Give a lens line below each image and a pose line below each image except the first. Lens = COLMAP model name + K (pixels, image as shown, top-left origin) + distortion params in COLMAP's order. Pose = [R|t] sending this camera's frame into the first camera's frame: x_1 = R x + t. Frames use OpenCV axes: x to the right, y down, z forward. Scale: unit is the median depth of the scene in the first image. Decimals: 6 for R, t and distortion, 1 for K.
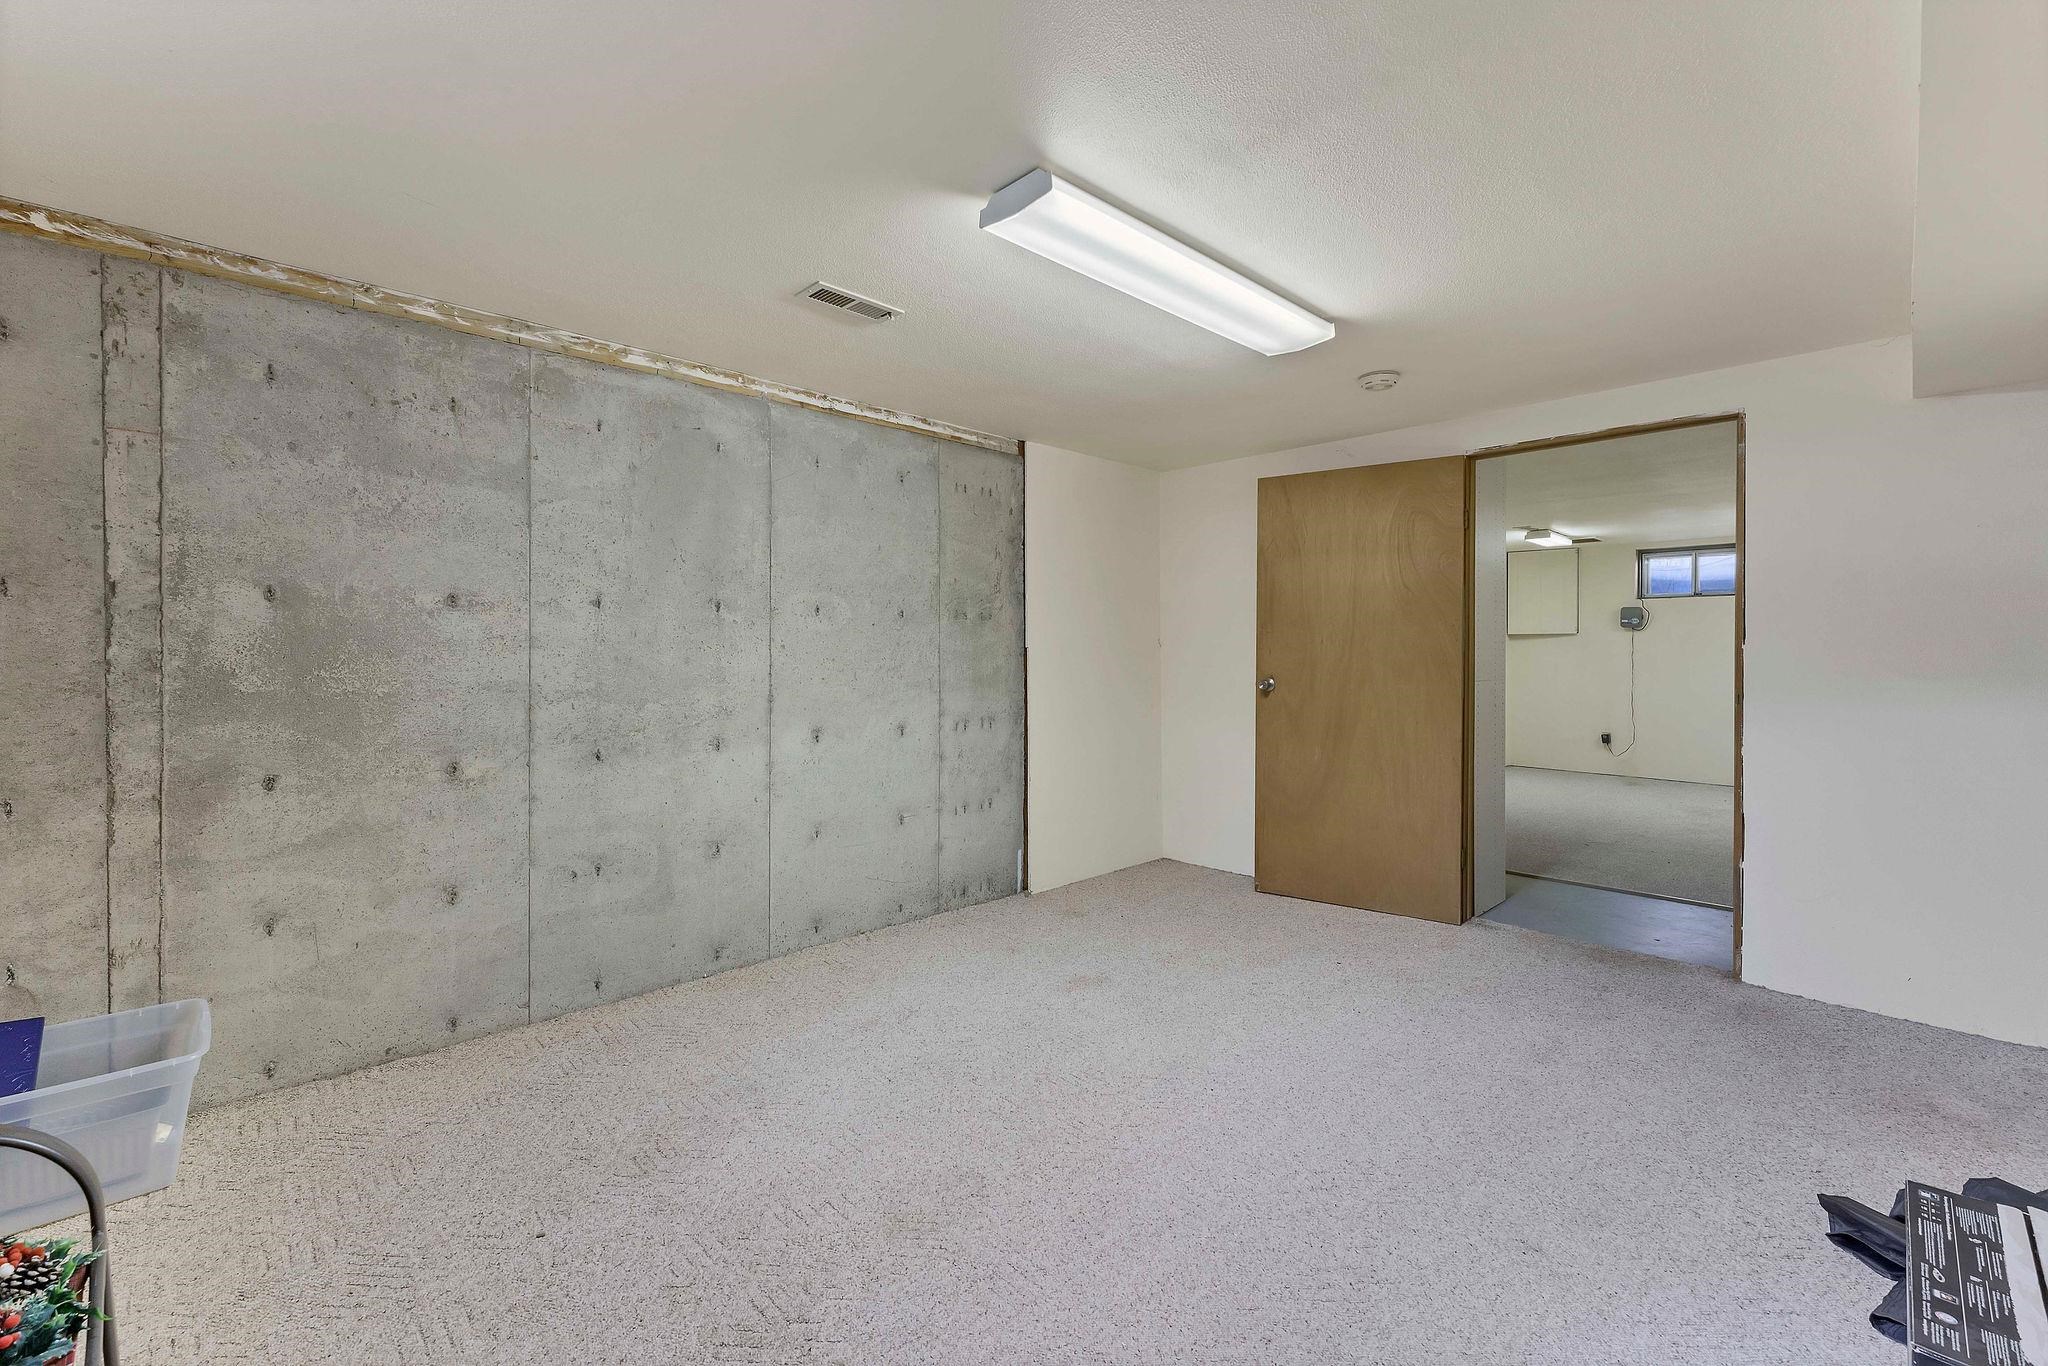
lens RADIAL K [[854.2, 0, 1023.9], [0, 854.2, 652.1], [0, 0, 1]] dist [0.000893, 0.000017]
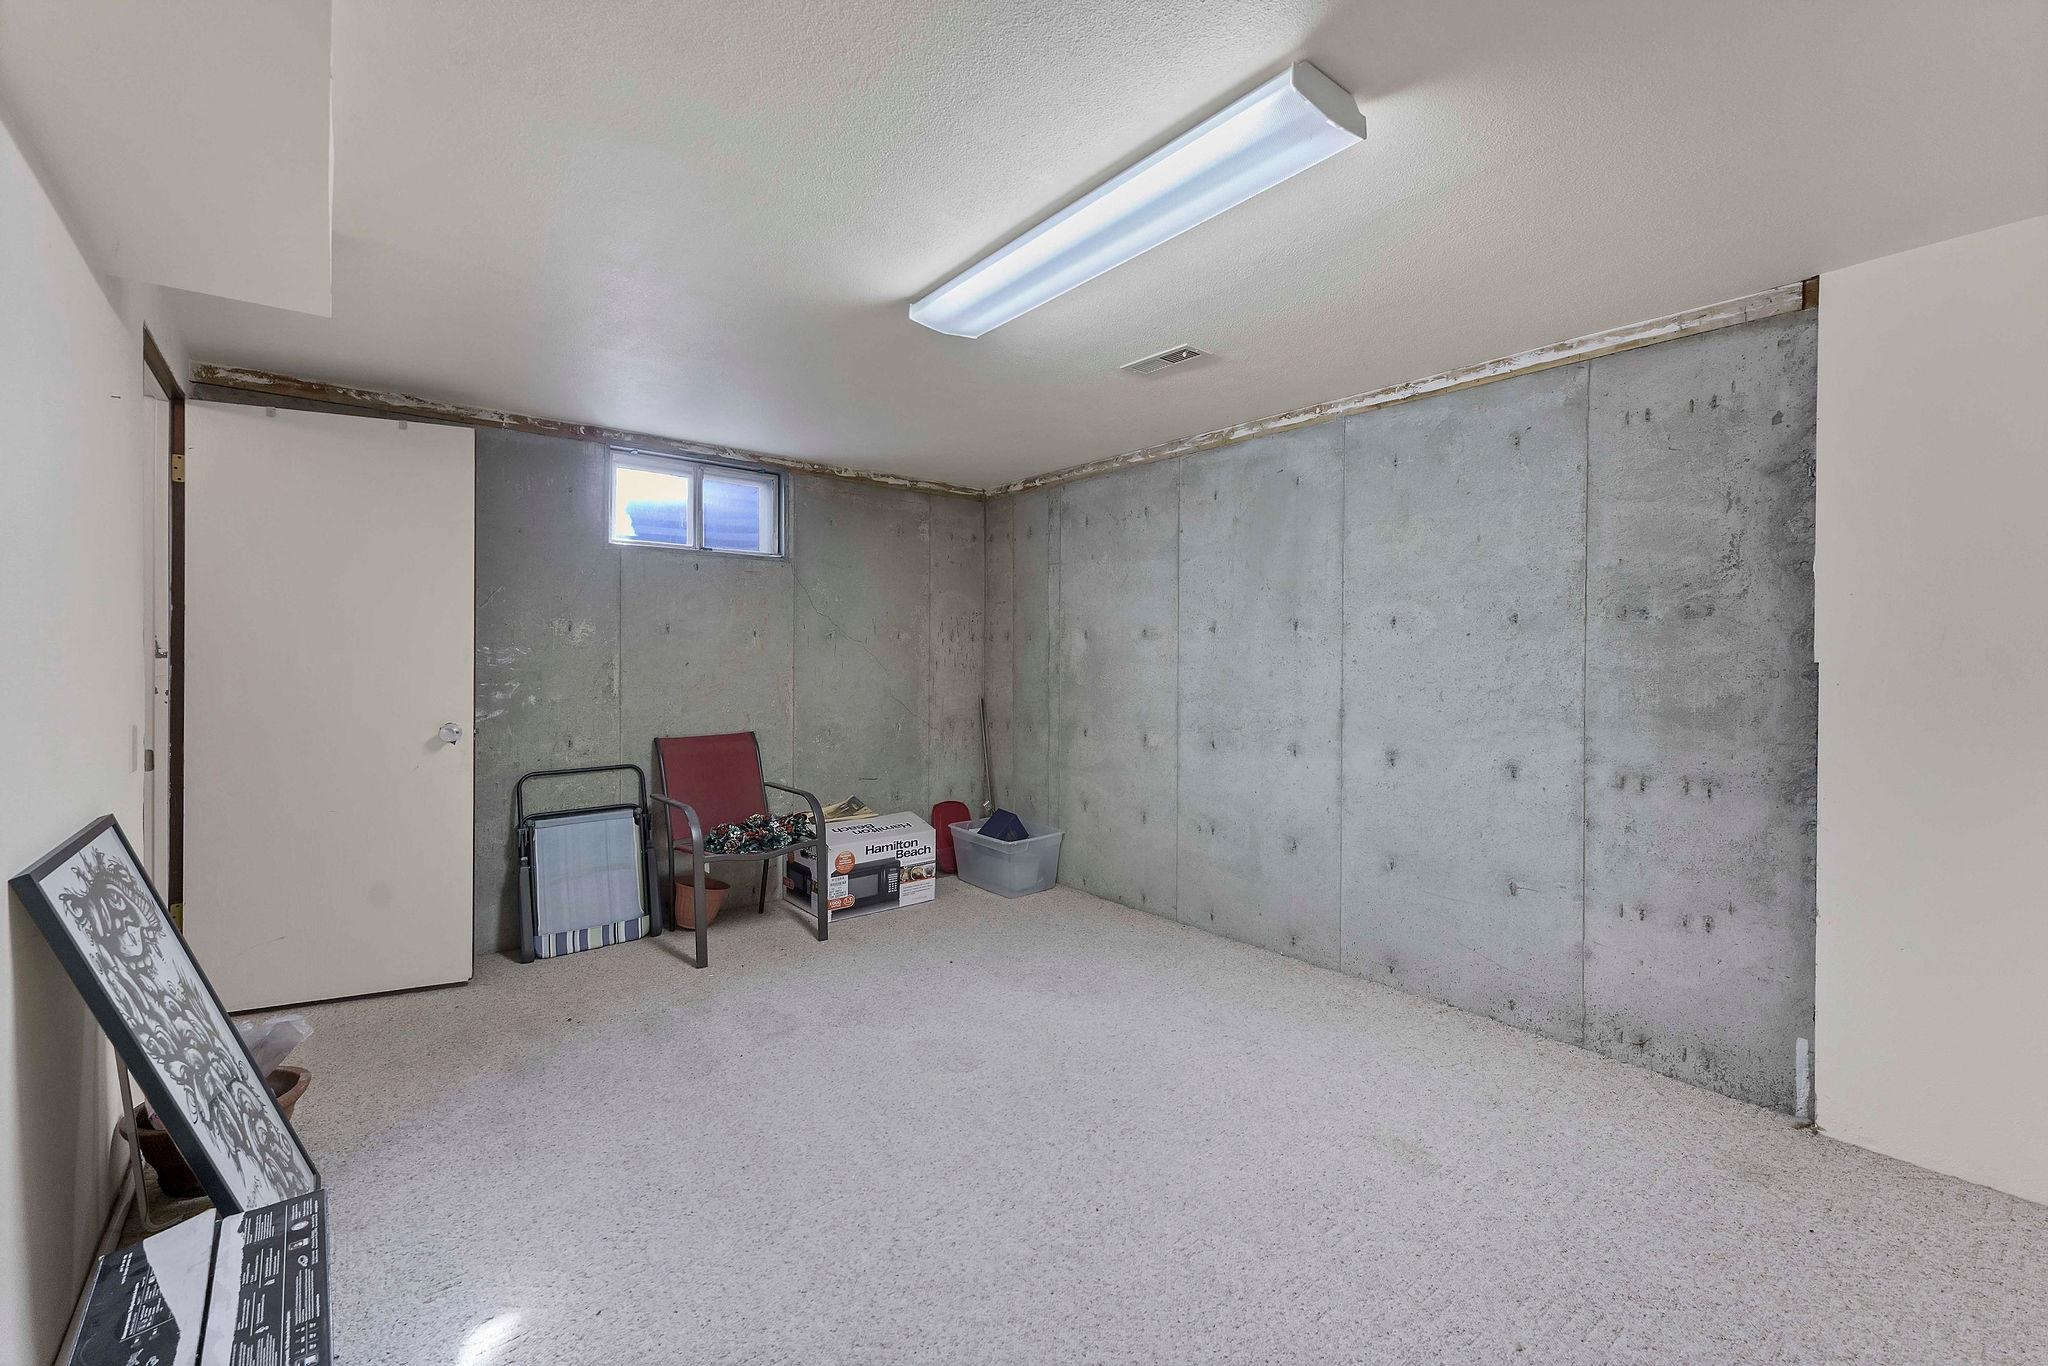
lens RADIAL K [[854.2, 0, 1023.9], [0, 854.2, 652.1], [0, 0, 1]] dist [0.000893, 0.000017]
pose [[-0.084596, -0.009608, -0.996369, 0.737248], [-0.002986, 0.999951, -0.009389, -0.007232], [0.996411, 0.002181, -0.084621, 0.710972]]
